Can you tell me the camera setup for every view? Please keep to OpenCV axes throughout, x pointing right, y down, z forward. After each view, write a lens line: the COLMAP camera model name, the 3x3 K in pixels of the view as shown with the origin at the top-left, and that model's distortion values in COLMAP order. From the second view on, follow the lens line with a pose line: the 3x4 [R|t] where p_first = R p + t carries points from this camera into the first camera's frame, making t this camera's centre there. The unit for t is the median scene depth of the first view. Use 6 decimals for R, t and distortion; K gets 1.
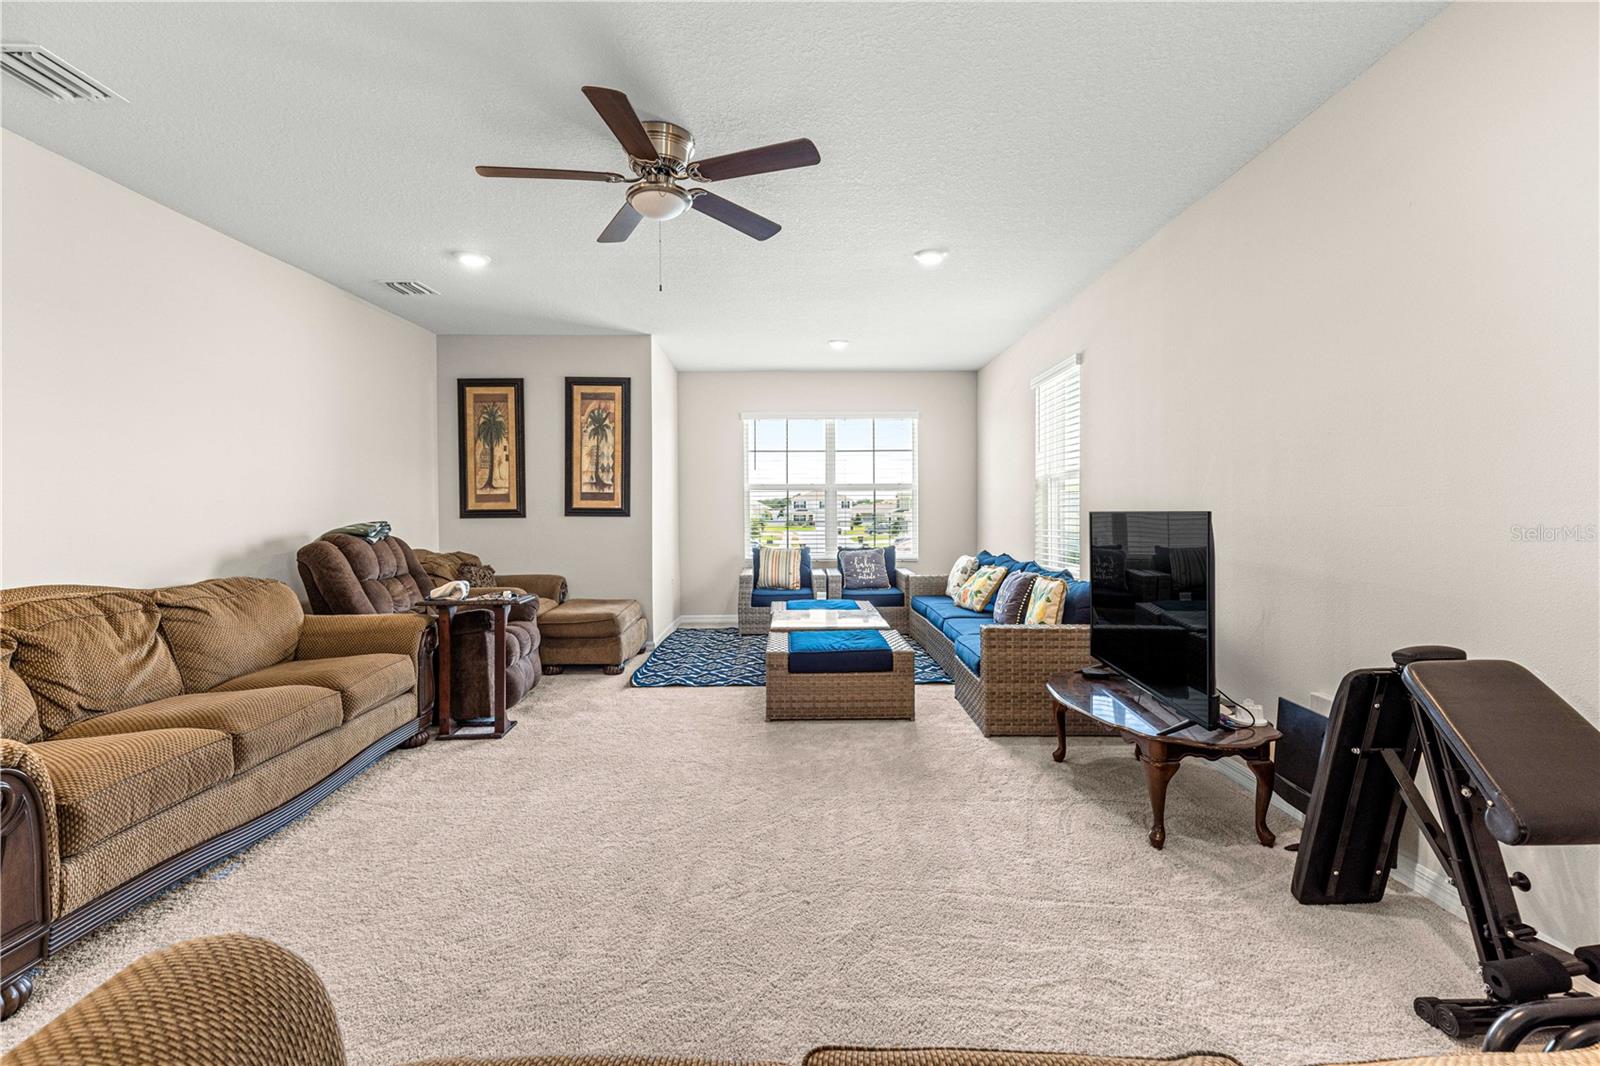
lens RADIAL K [[722.0, 0, 799.1], [0, 722.0, 520.8], [0, 0, 1]] dist [0.008465, -0.001237]
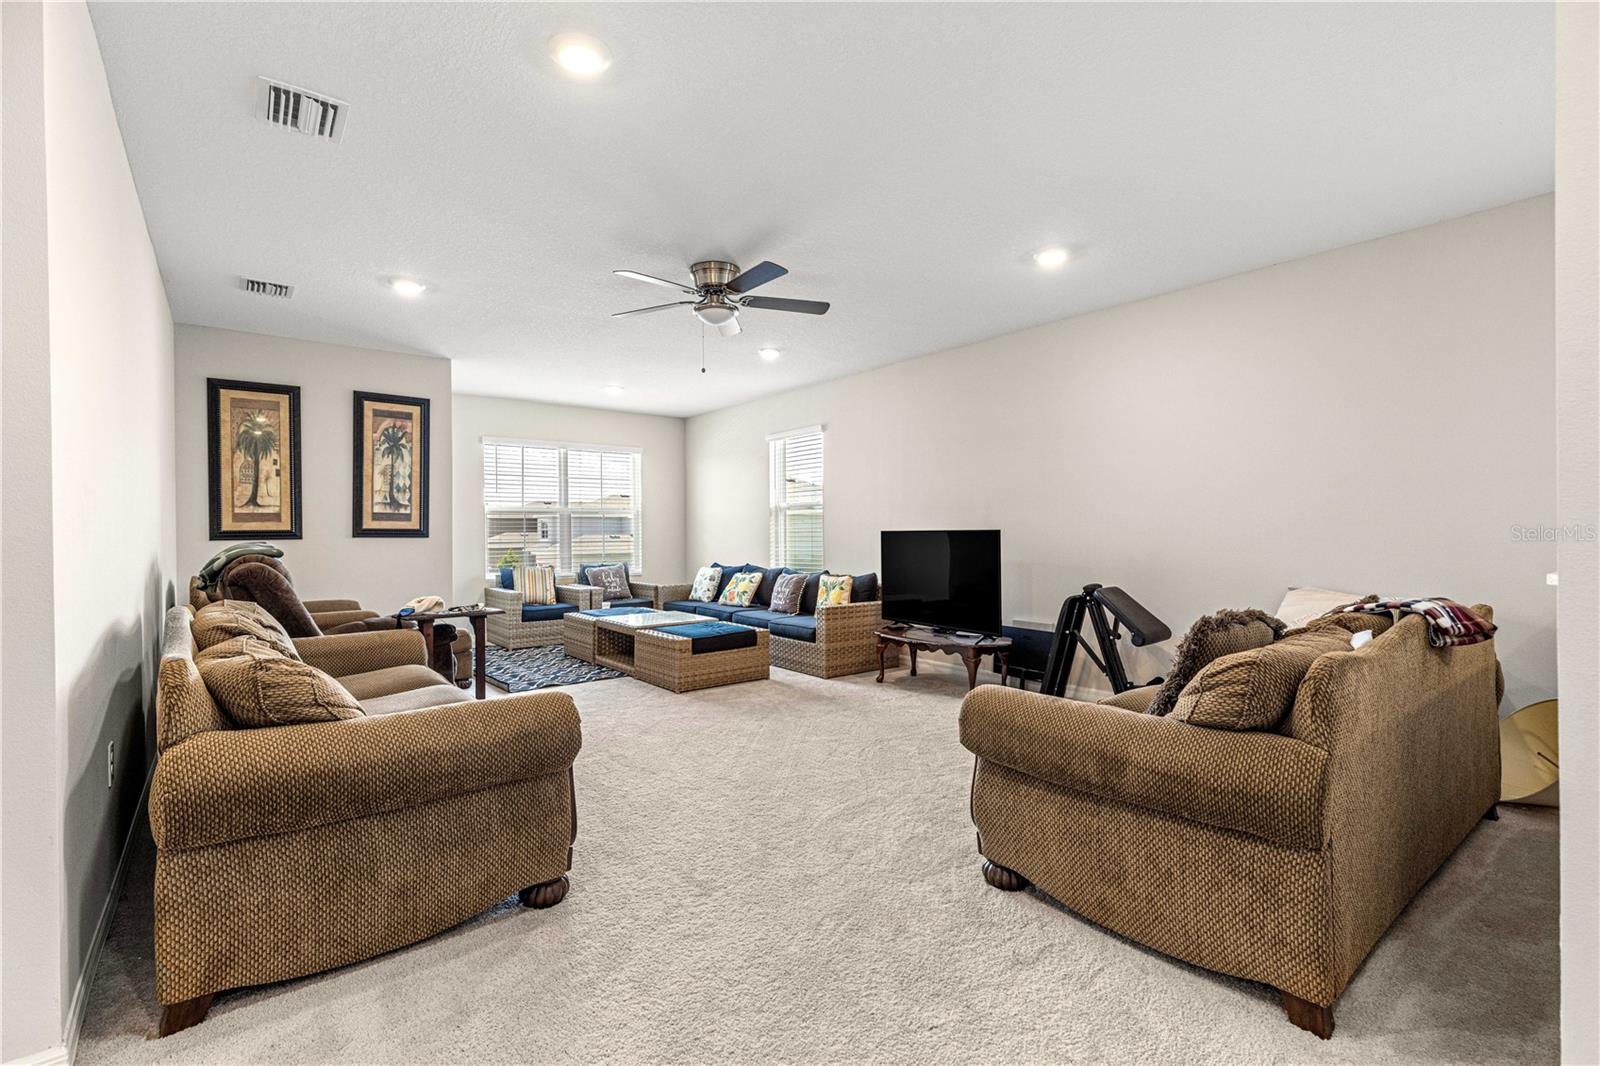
lens RADIAL K [[722.0, 0, 794.4], [0, 722.0, 534.8], [0, 0, 1]] dist [0.008465, -0.001237]
pose [[0.795542, -0.002959, 0.605891, -0.439288], [0.011386, 0.999885, -0.010067, 0.006393], [-0.605791, 0.014907, 0.795484, -0.104357]]
